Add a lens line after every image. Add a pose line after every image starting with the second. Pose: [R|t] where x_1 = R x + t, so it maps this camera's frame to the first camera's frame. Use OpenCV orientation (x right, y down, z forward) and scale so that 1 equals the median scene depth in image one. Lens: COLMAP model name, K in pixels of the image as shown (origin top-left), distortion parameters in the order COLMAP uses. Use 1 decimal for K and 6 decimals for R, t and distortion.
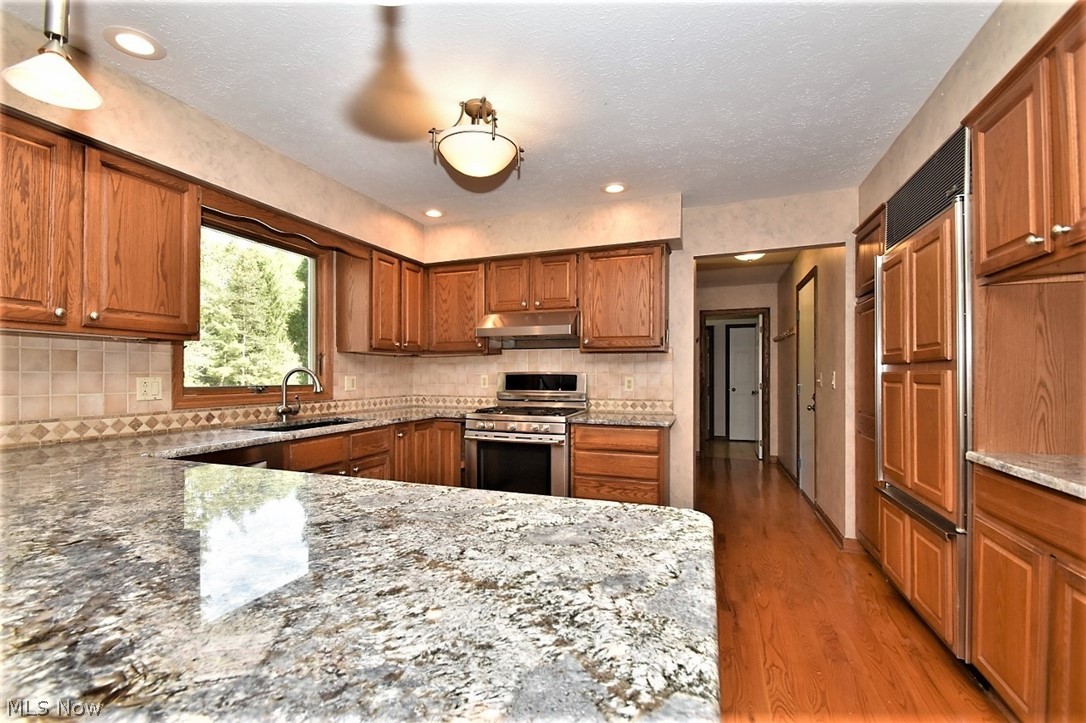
lens RADIAL K [[476.5, 0, 544.3], [0, 476.5, 386.0], [0, 0, 1]] dist [-0.004060, -0.005462]
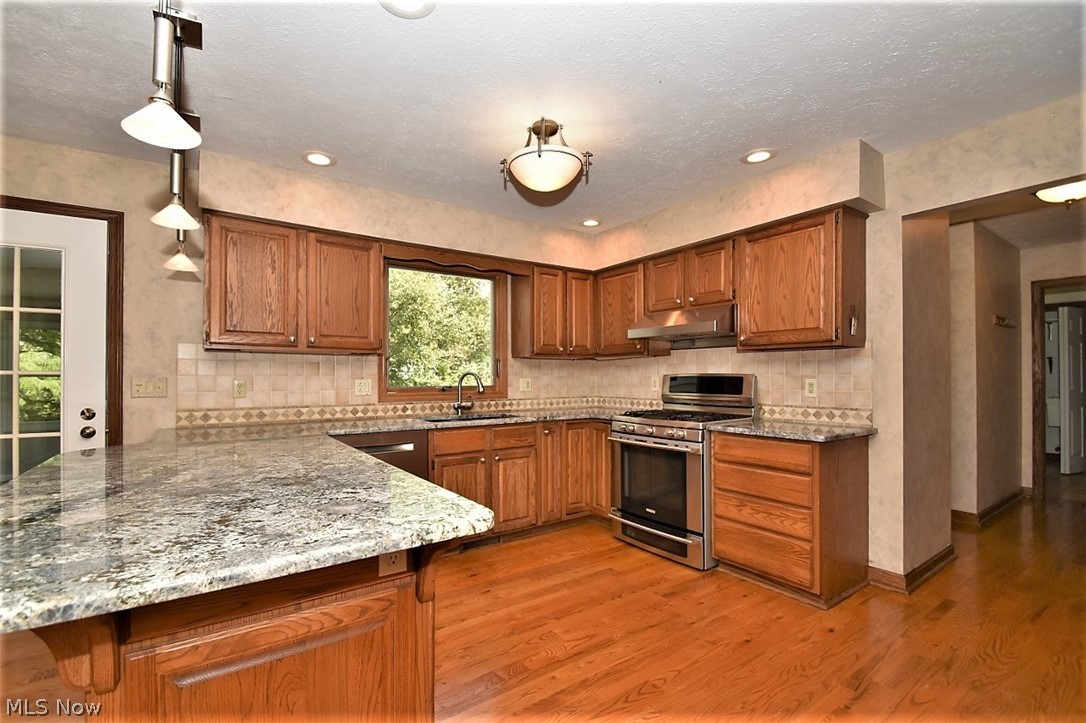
lens RADIAL K [[476.5, 0, 516.4], [0, 476.5, 385.4], [0, 0, 1]] dist [-0.004060, -0.005462]
pose [[0.817293, 0.006806, -0.576183, 0.272699], [-0.009853, 0.999949, -0.002165, -0.001437], [0.576139, 0.007447, 0.817318, 0.058910]]
